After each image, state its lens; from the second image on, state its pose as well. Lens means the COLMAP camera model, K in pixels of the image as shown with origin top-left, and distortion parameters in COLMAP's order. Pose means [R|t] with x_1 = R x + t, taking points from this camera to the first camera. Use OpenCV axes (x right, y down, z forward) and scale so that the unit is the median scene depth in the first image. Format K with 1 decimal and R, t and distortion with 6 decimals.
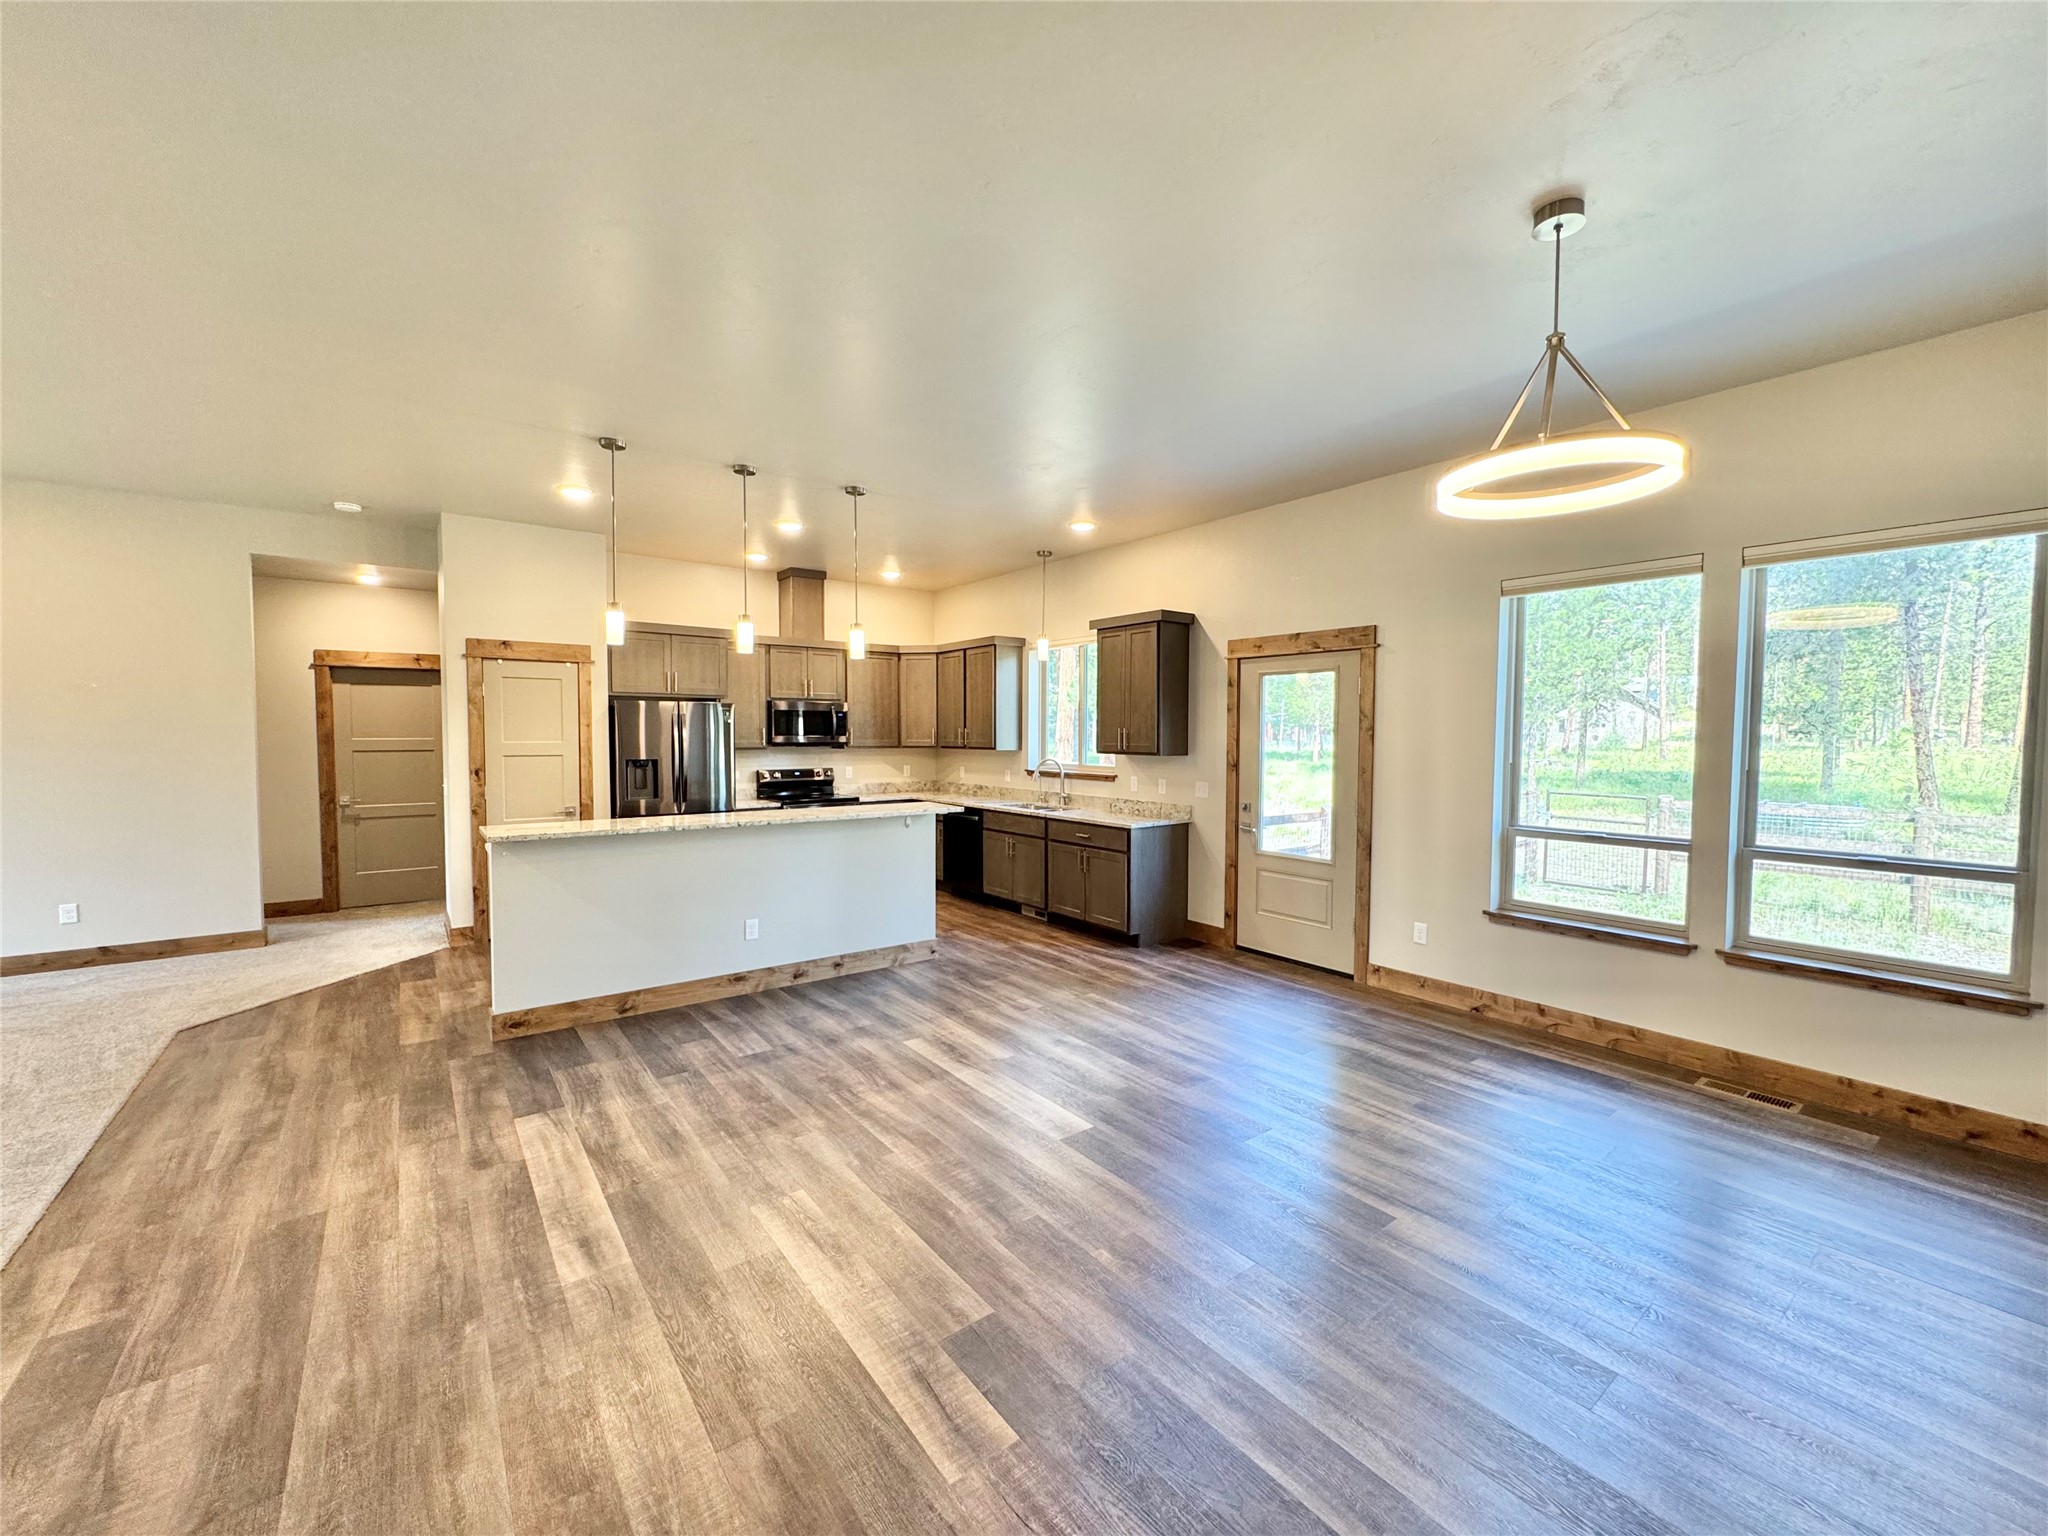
lens RADIAL K [[811.4, 0, 1022.1], [0, 811.4, 768.4], [0, 0, 1]] dist [-0.002258, 0.000629]
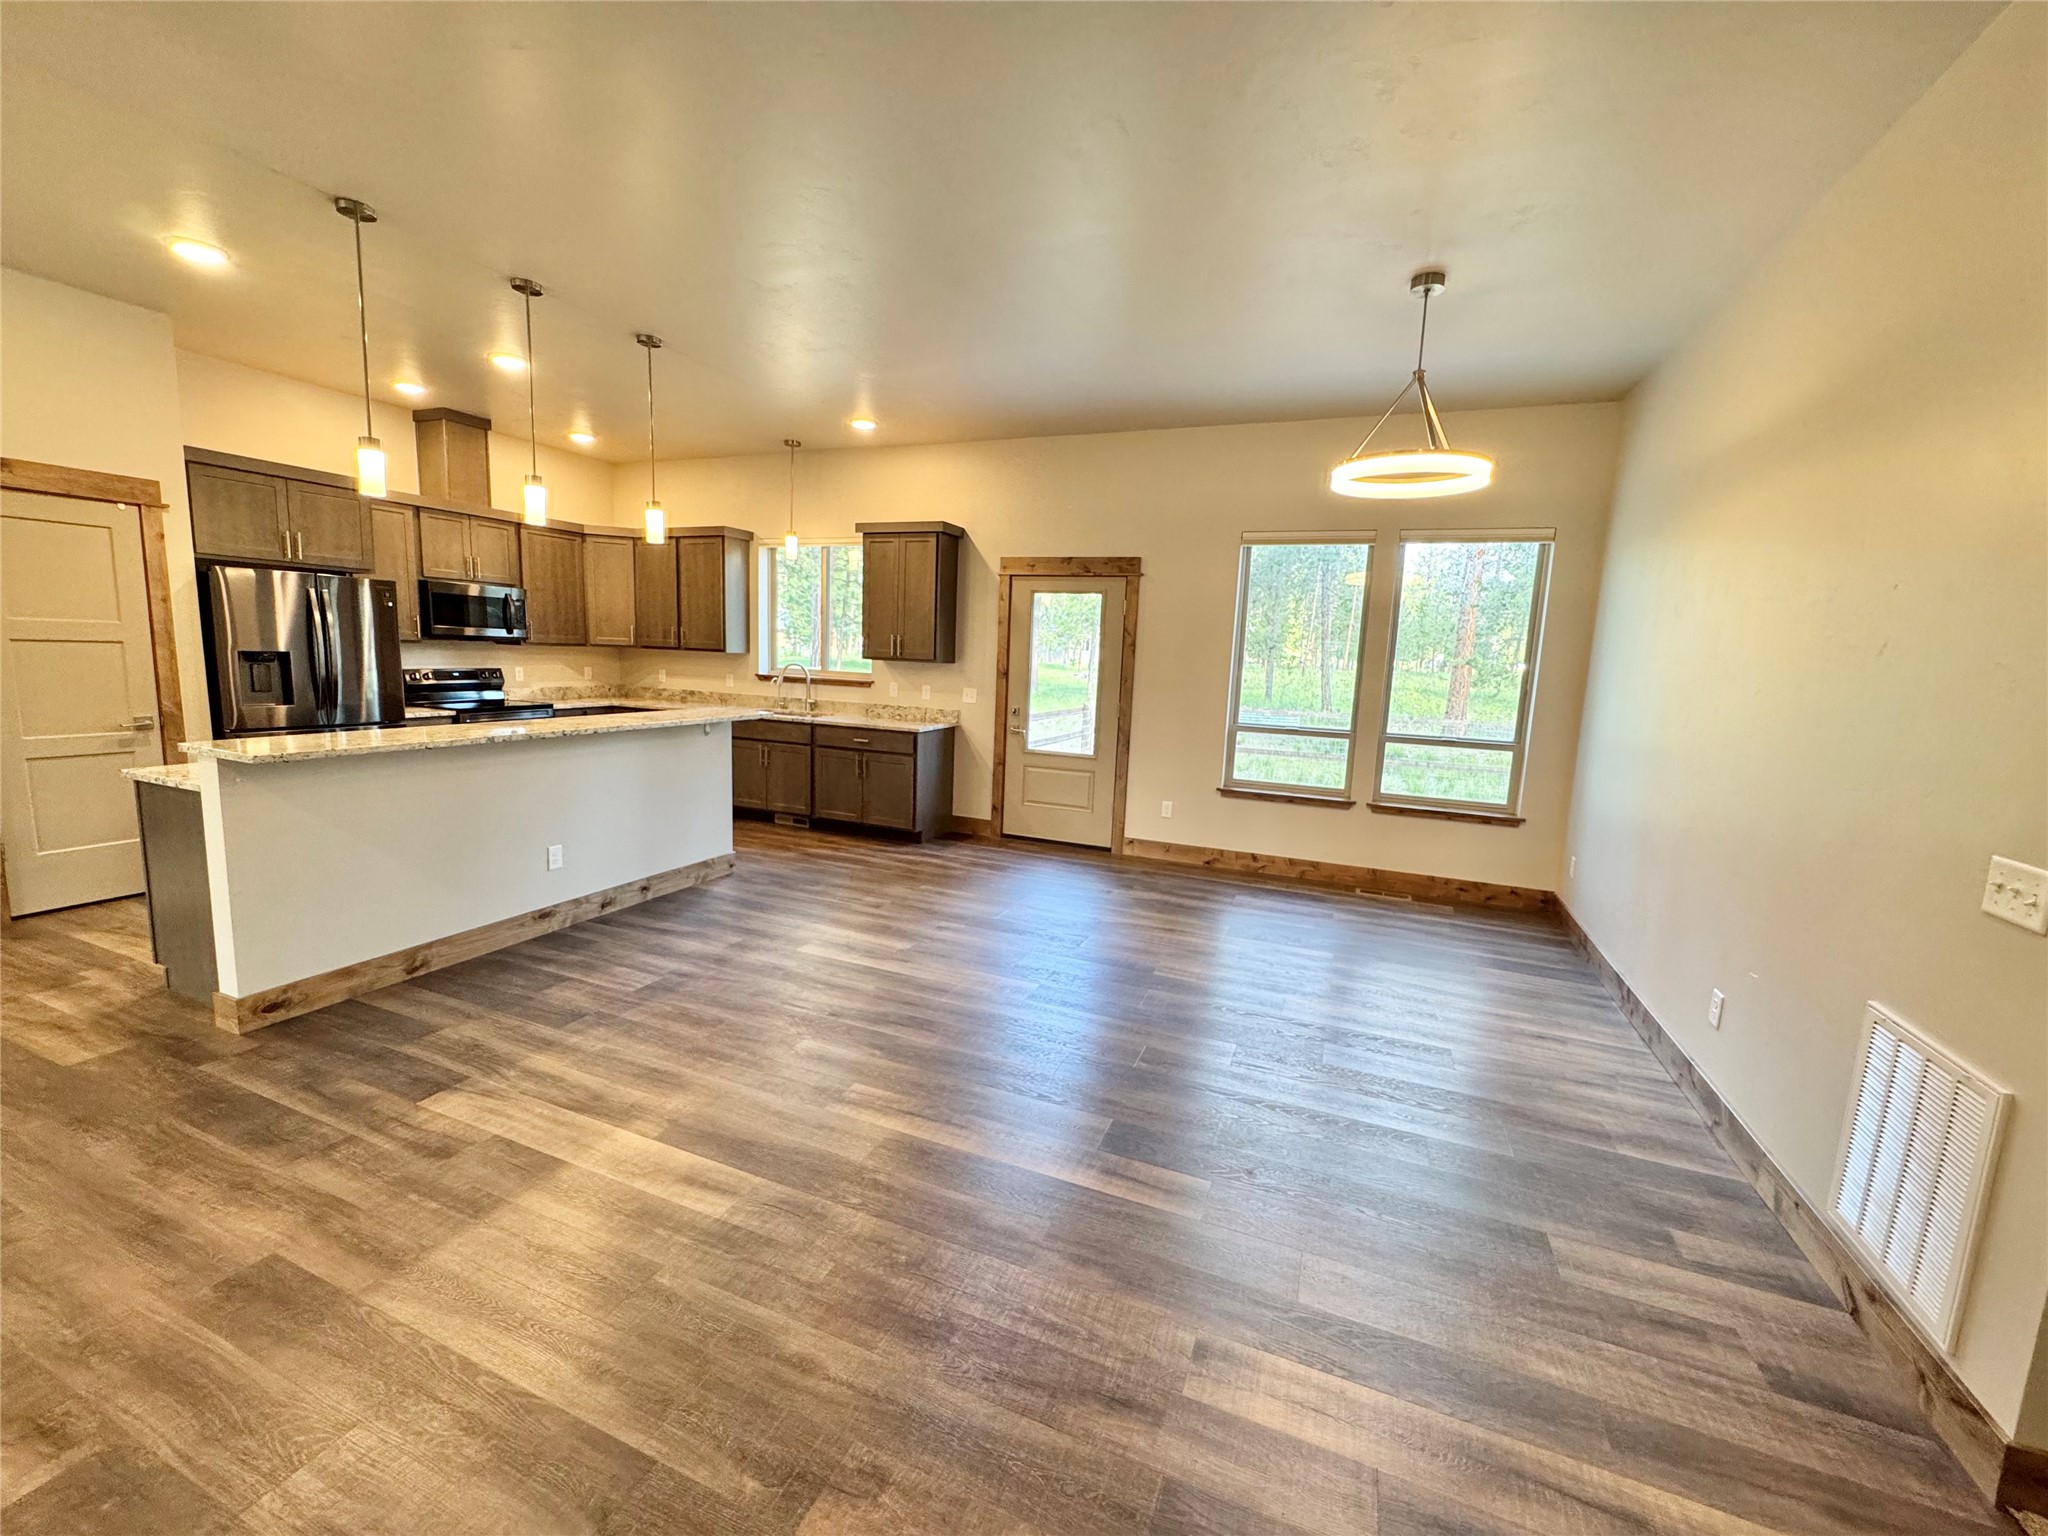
lens RADIAL K [[811.4, 0, 1021.5], [0, 811.4, 766.1], [0, 0, 1]] dist [-0.002258, 0.000629]
pose [[0.864775, -0.039578, 0.500598, -0.319269], [-0.015519, 0.994307, 0.105419, 0.005650], [-0.501920, -0.098932, 0.859237, 0.030197]]
